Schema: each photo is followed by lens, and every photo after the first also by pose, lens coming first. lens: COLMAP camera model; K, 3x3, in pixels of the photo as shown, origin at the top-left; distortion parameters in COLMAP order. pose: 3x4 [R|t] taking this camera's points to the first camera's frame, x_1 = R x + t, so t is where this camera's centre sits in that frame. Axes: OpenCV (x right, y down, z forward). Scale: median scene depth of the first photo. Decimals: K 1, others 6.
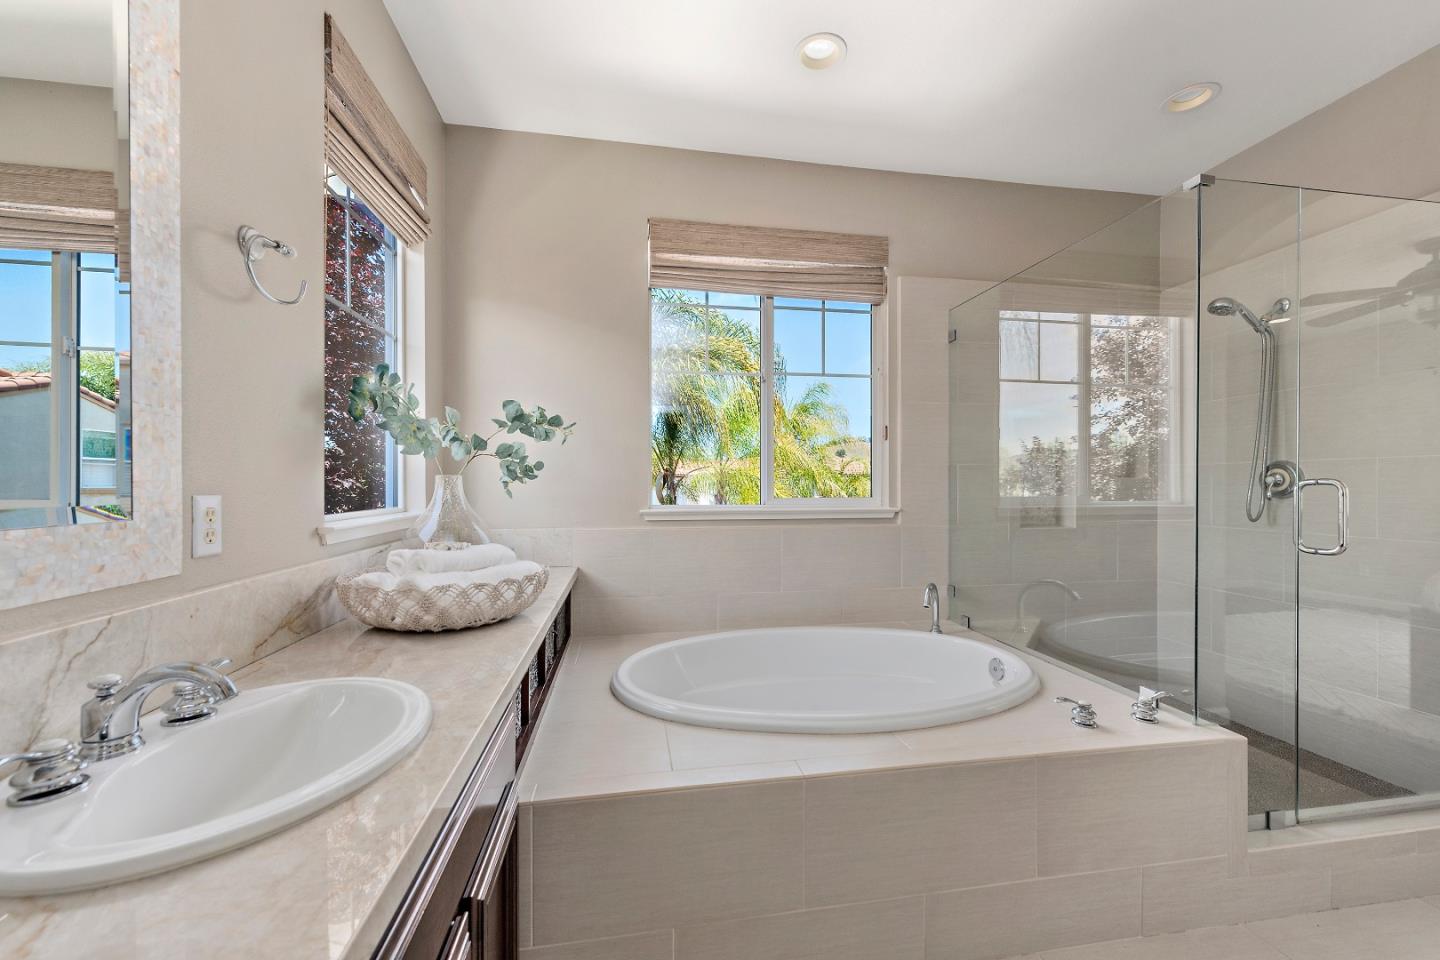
lens RADIAL K [[562.3, 0, 723.4], [0, 562.3, 486.5], [0, 0, 1]] dist [0.011564, -0.001197]
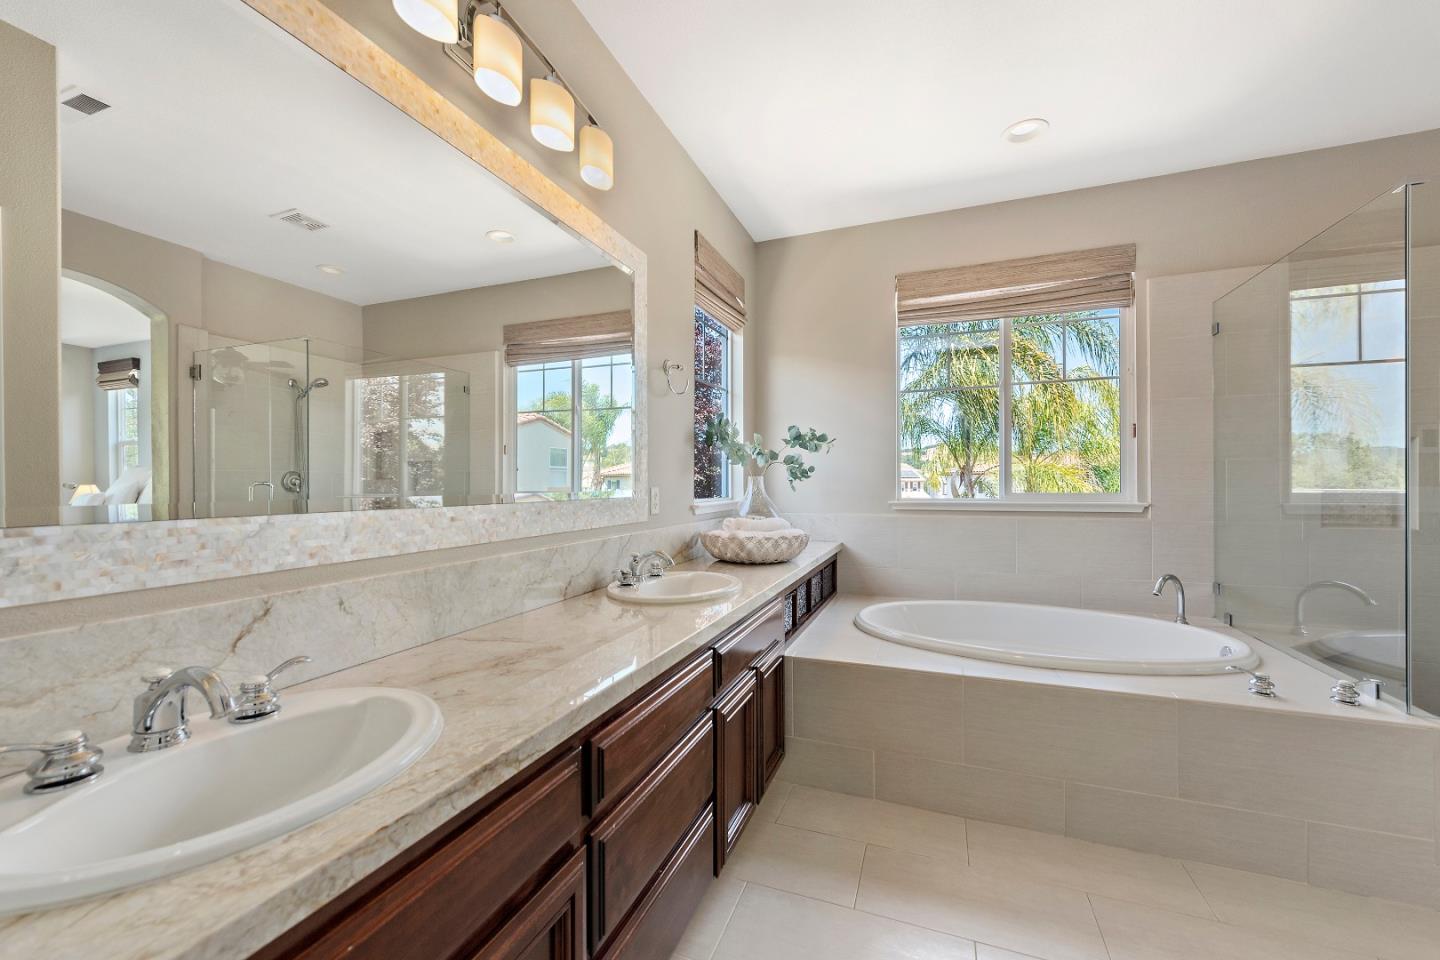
lens RADIAL K [[562.3, 0, 720.2], [0, 562.3, 481.8], [0, 0, 1]] dist [0.011564, -0.001197]
pose [[0.857398, -0.006019, -0.514619, 0.226277], [0.002875, 0.999972, -0.006906, 0.005578], [0.514646, 0.004442, 0.857391, -0.384480]]
